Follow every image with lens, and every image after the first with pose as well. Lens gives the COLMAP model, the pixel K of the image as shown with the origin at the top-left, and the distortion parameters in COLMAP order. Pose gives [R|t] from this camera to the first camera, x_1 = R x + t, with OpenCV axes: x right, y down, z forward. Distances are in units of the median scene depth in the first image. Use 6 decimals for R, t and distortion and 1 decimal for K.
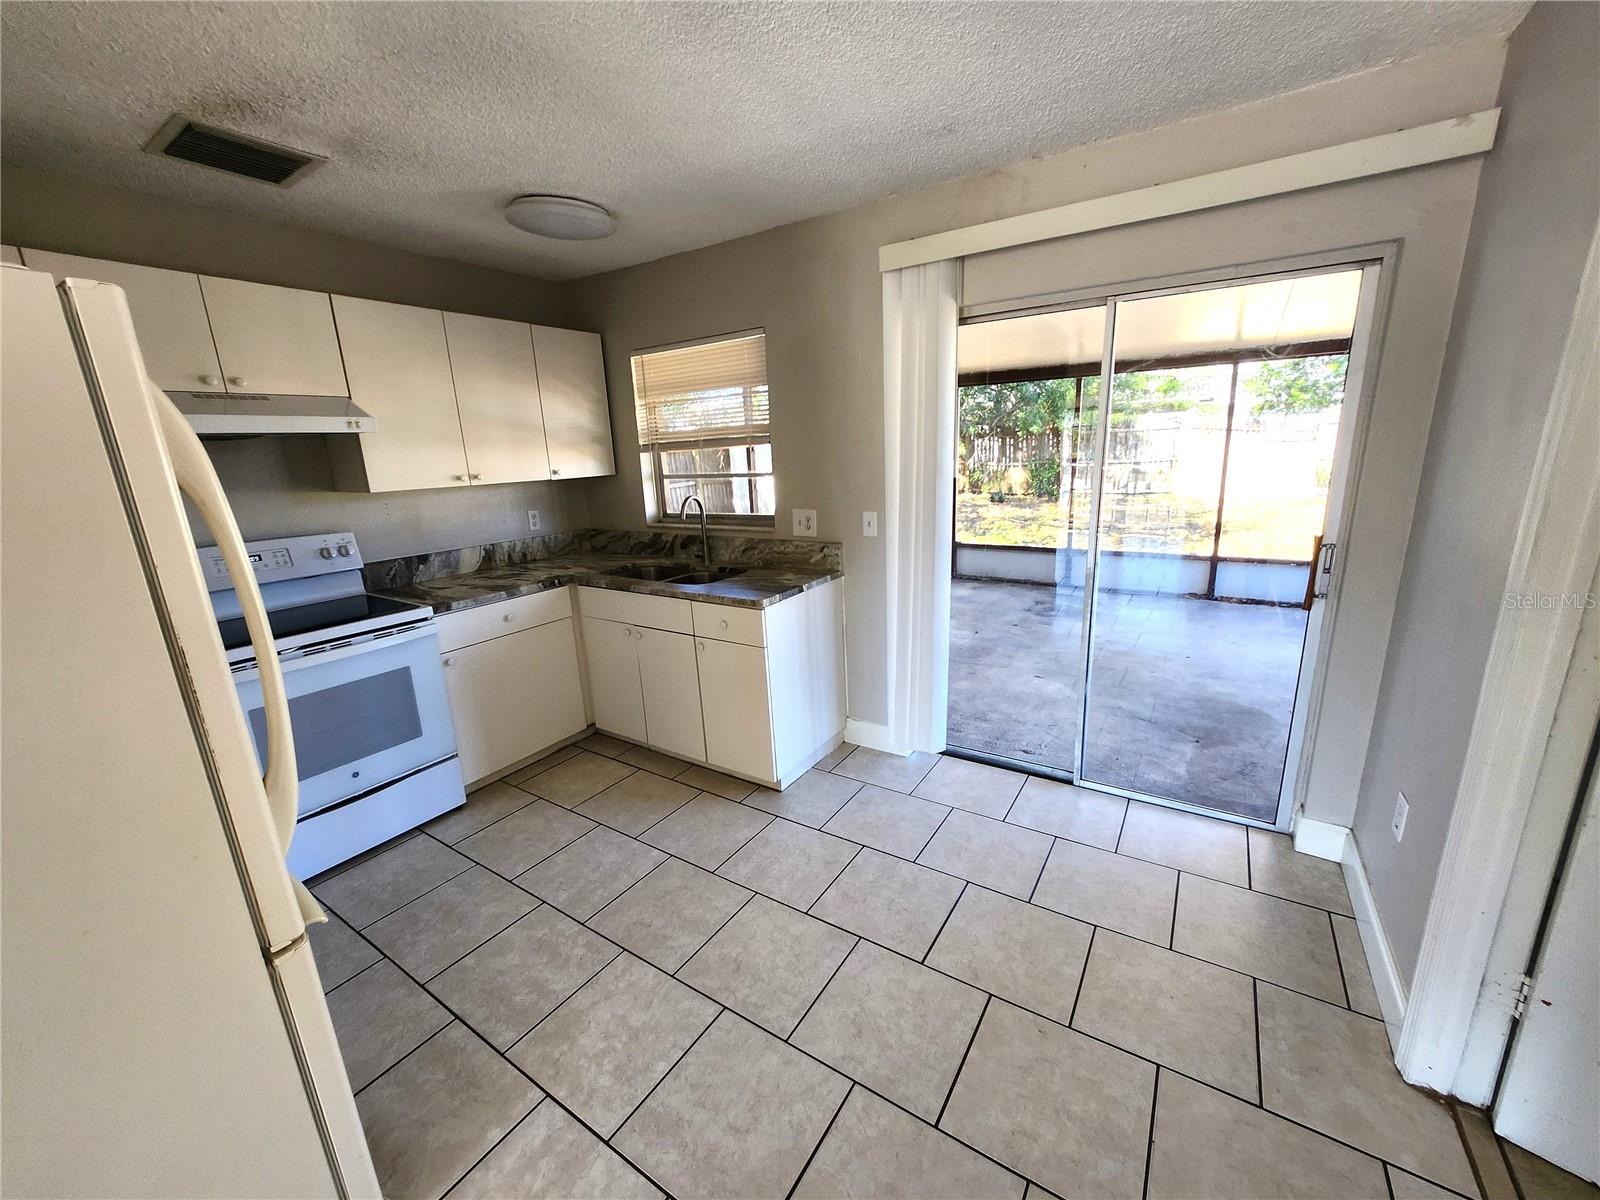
lens RADIAL K [[628.1, 0, 812.1], [0, 628.1, 608.2], [0, 0, 1]] dist [-0.002753, -0.000641]
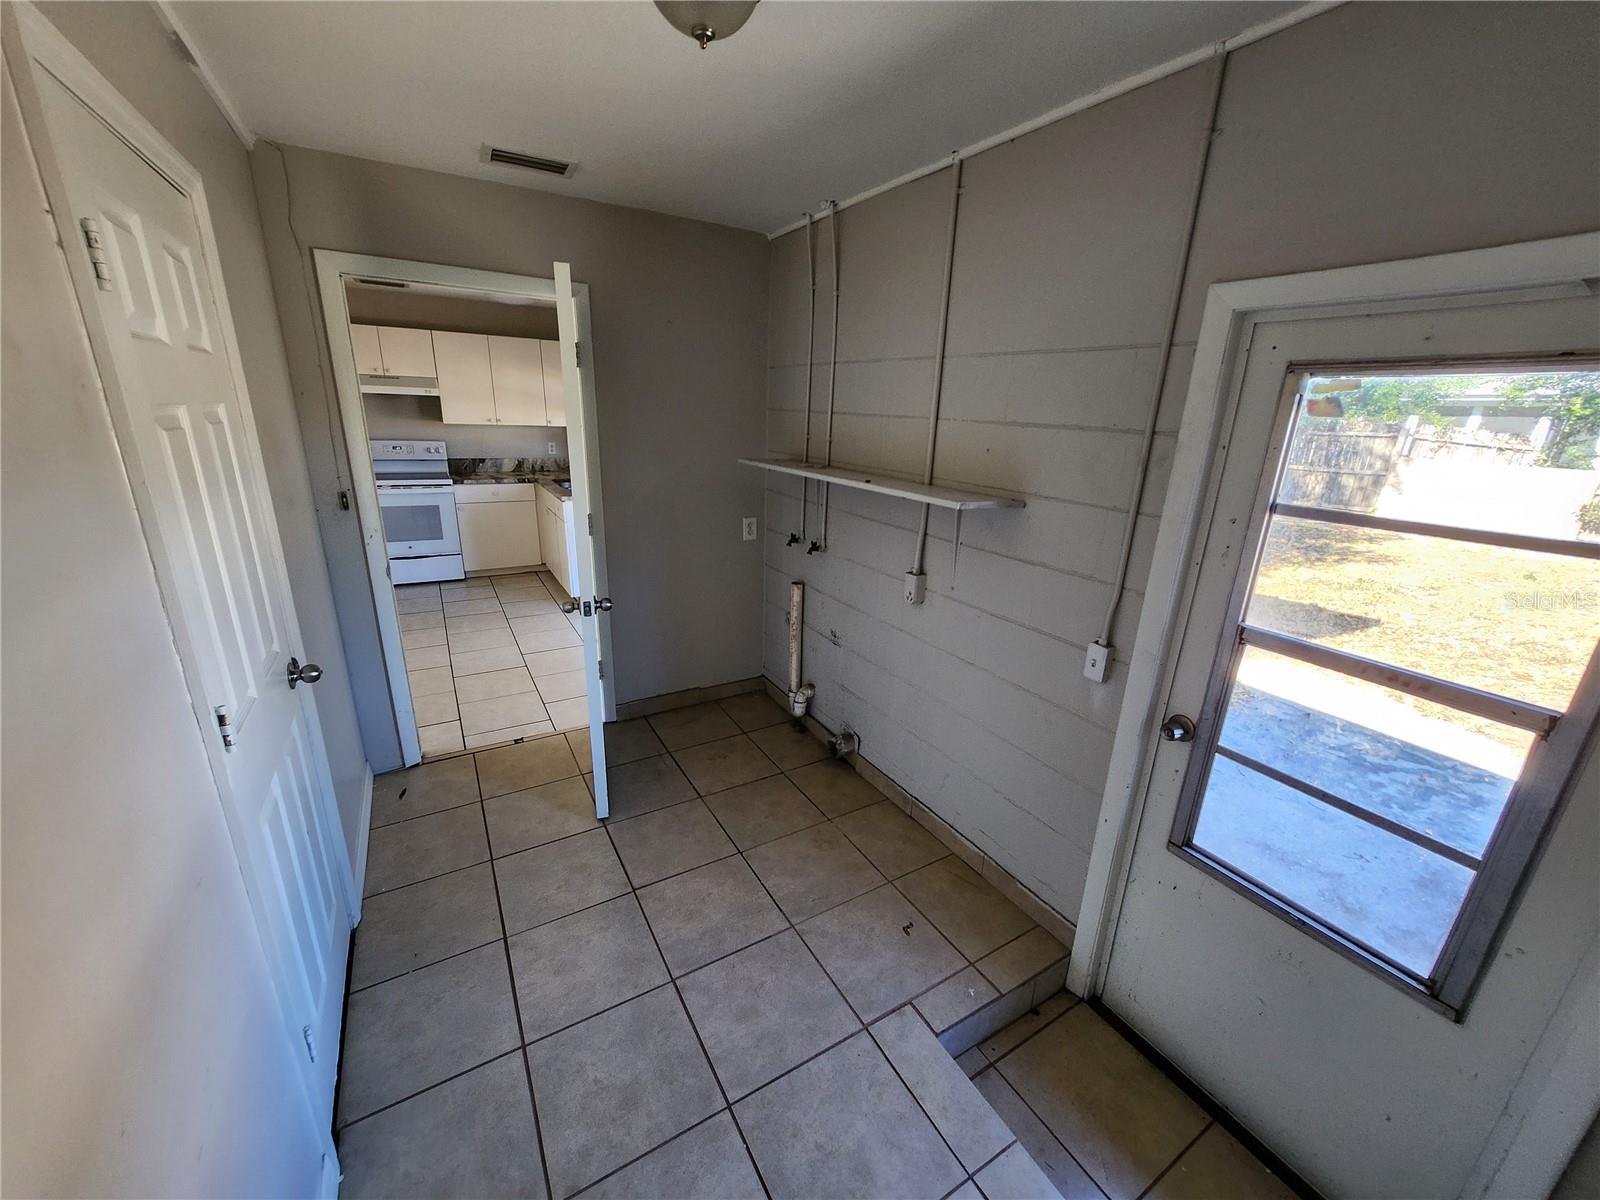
lens RADIAL K [[628.1, 0, 813.9], [0, 628.1, 611.7], [0, 0, 1]] dist [-0.002753, -0.000641]
pose [[0.894642, 0.206136, -0.396387, 1.336391], [-0.183458, 0.978449, 0.094765, 0.008618], [0.407379, -0.012060, 0.913179, -0.423706]]
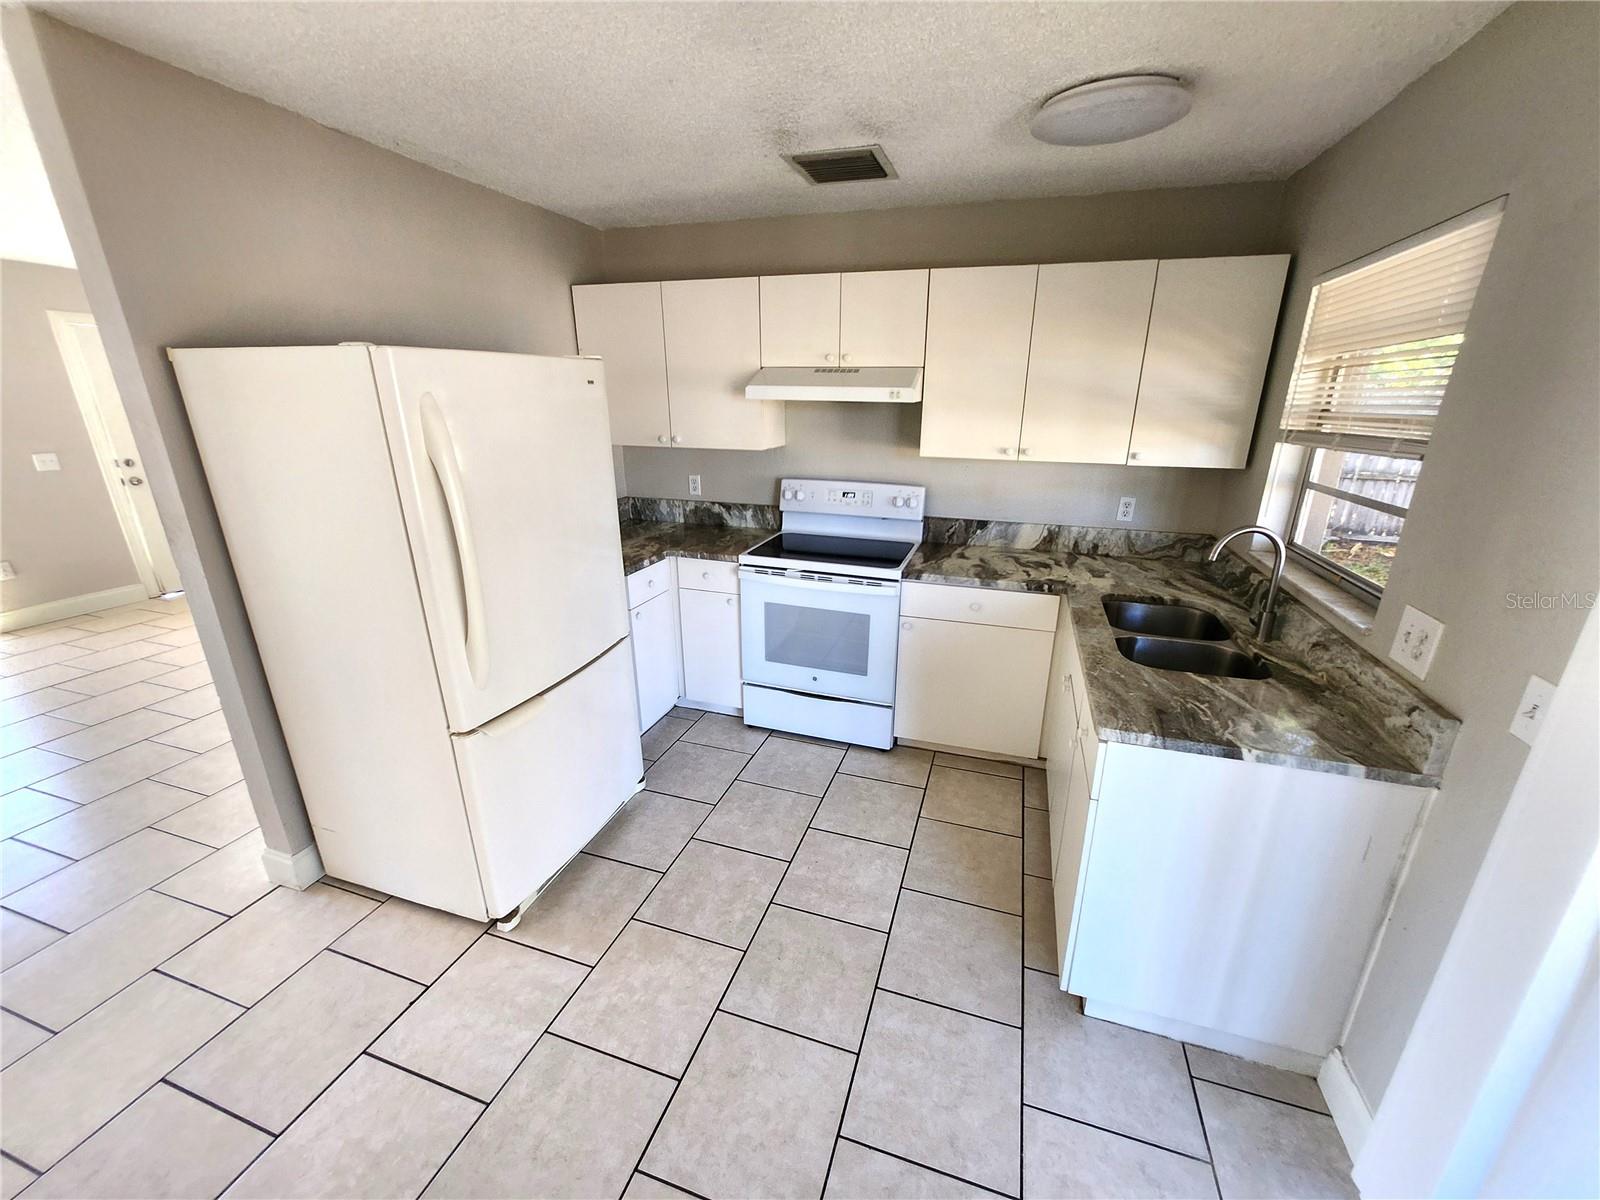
lens RADIAL K [[628.1, 0, 816.1], [0, 628.1, 608.9], [0, 0, 1]] dist [-0.002753, -0.000641]
pose [[0.256703, 0.351742, -0.900212, 0.312597], [-0.261609, 0.921941, 0.285632, -0.195113], [0.930411, 0.162181, 0.328684, 0.491890]]
